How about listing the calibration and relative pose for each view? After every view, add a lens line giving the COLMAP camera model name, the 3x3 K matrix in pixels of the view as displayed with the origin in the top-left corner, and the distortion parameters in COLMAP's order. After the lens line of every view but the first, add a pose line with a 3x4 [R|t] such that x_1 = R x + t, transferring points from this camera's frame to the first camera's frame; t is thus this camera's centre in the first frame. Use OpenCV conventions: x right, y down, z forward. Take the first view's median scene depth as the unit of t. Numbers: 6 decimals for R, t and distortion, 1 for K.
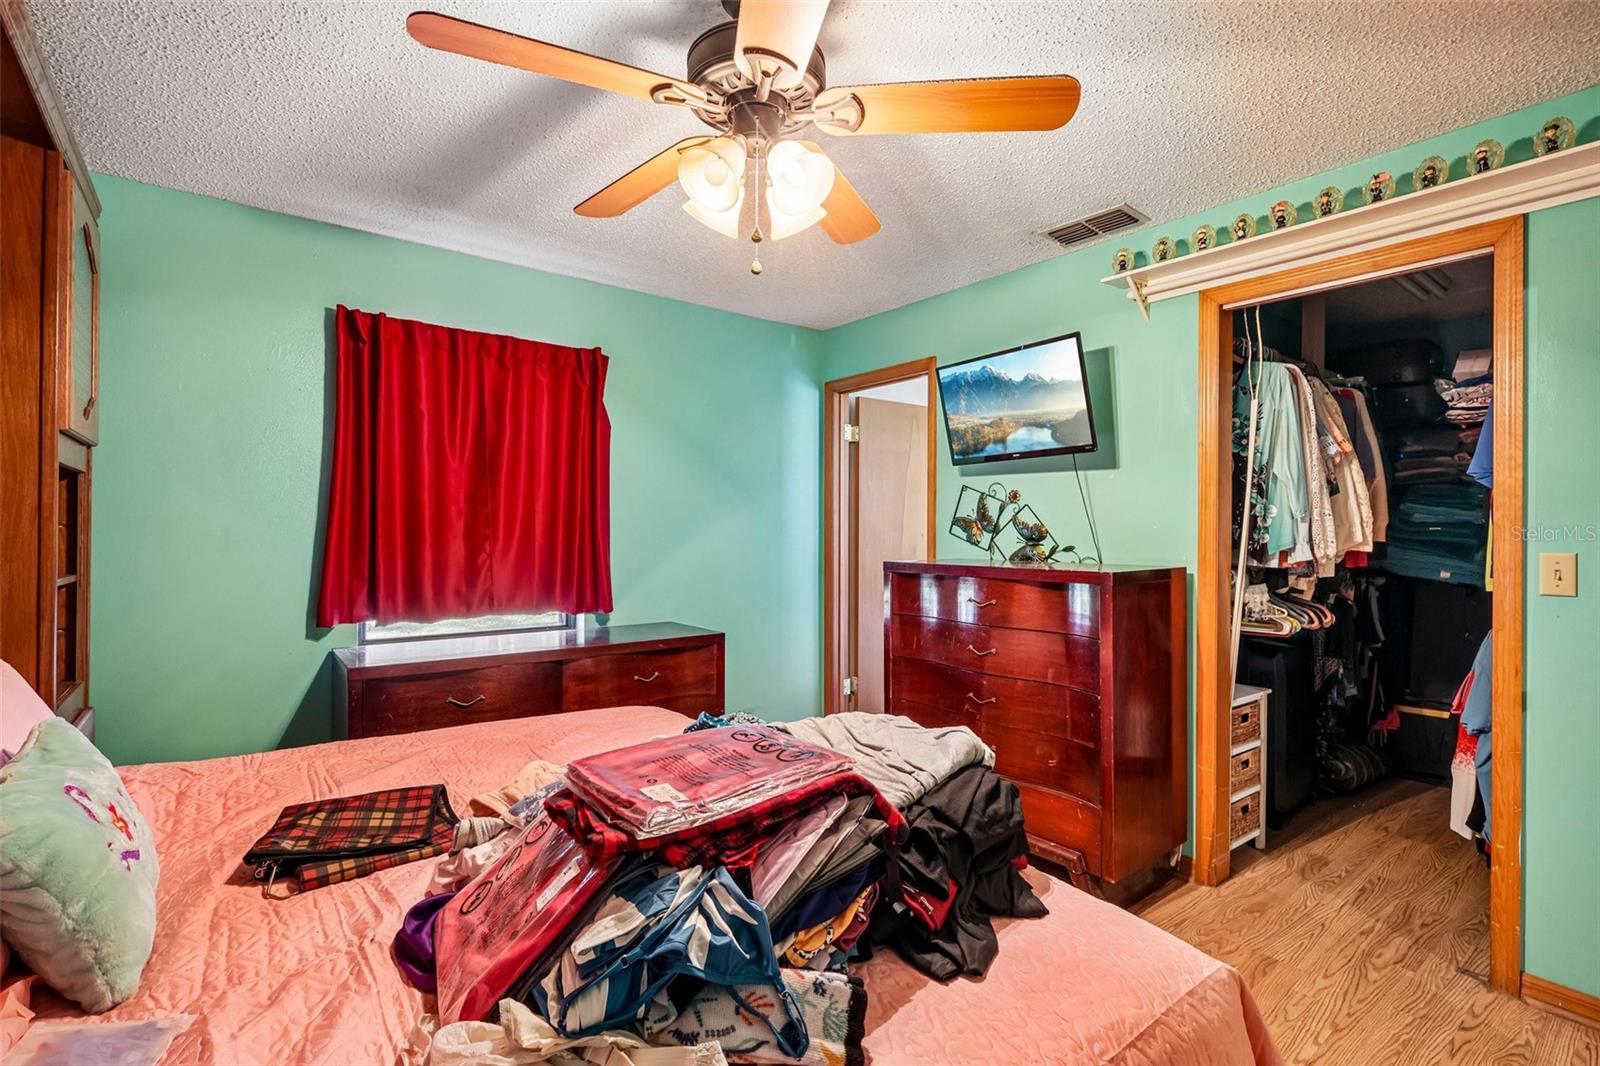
lens RADIAL K [[740.3, 0, 801.4], [0, 740.3, 525.6], [0, 0, 1]] dist [-0.006627, 0.002051]
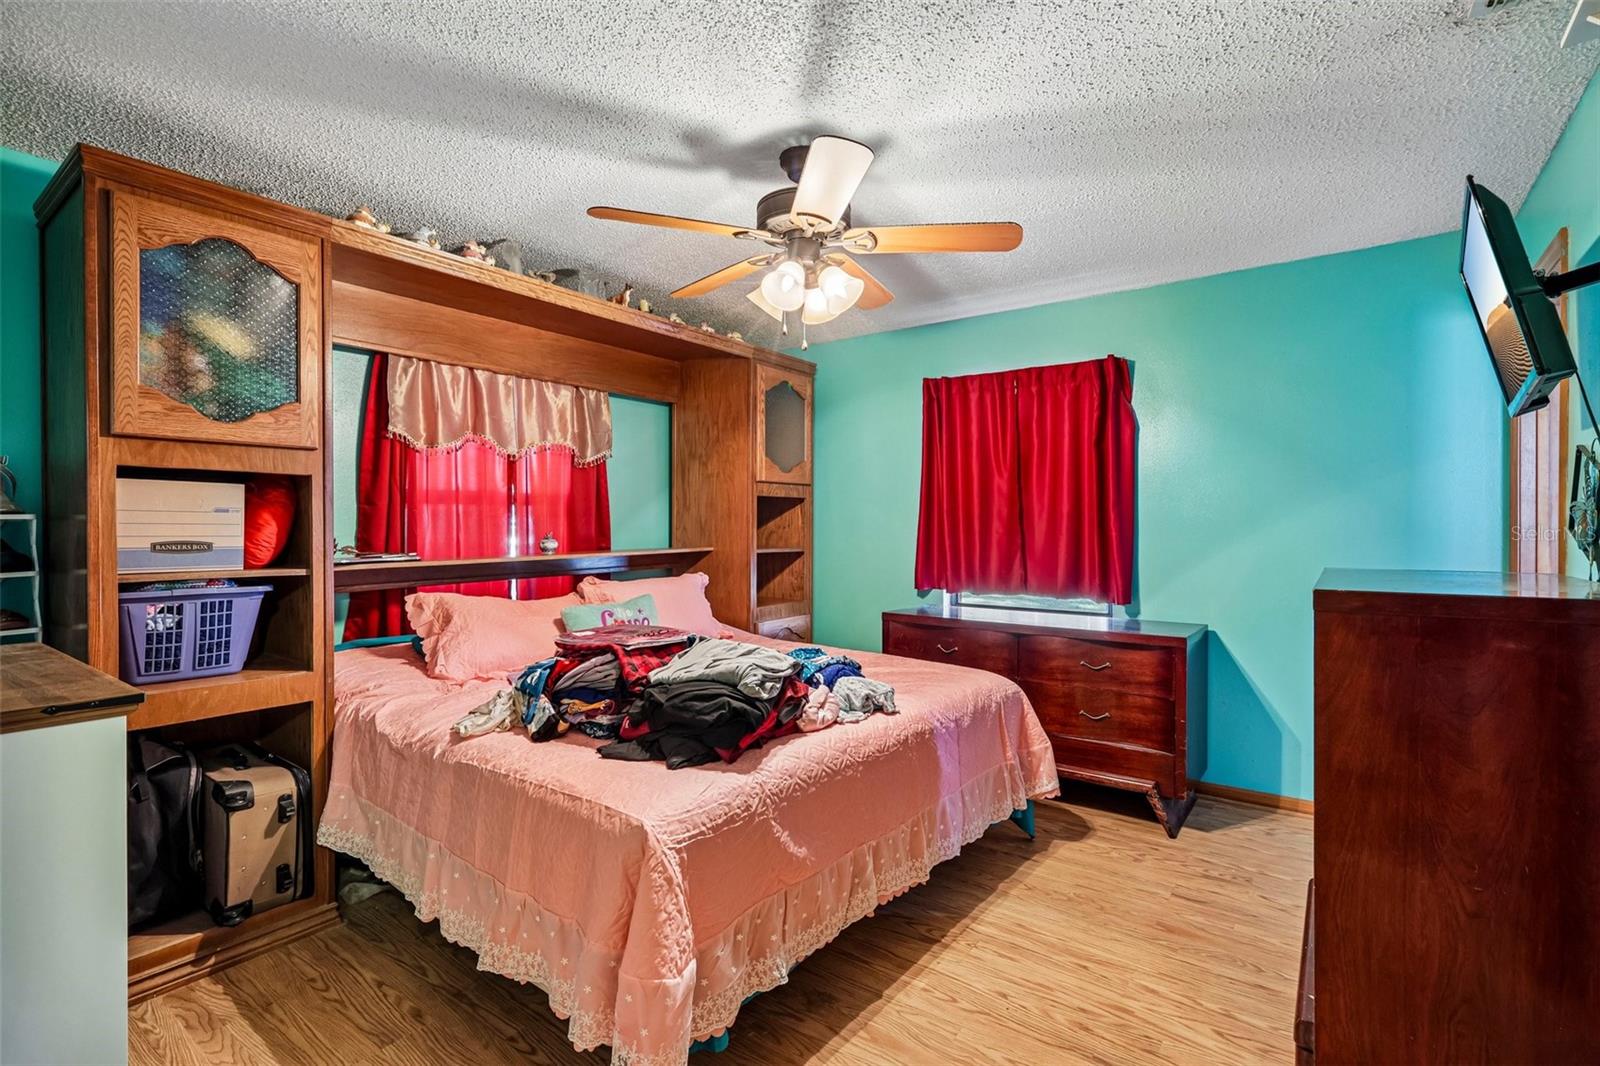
lens RADIAL K [[740.3, 0, 803.4], [0, 740.3, 530.9], [0, 0, 1]] dist [-0.006627, 0.002051]
pose [[0.273488, 0.004975, -0.961863, 0.691132], [0.004716, 0.999968, 0.006513, 0.003424], [0.961864, -0.006318, 0.273456, 0.302512]]
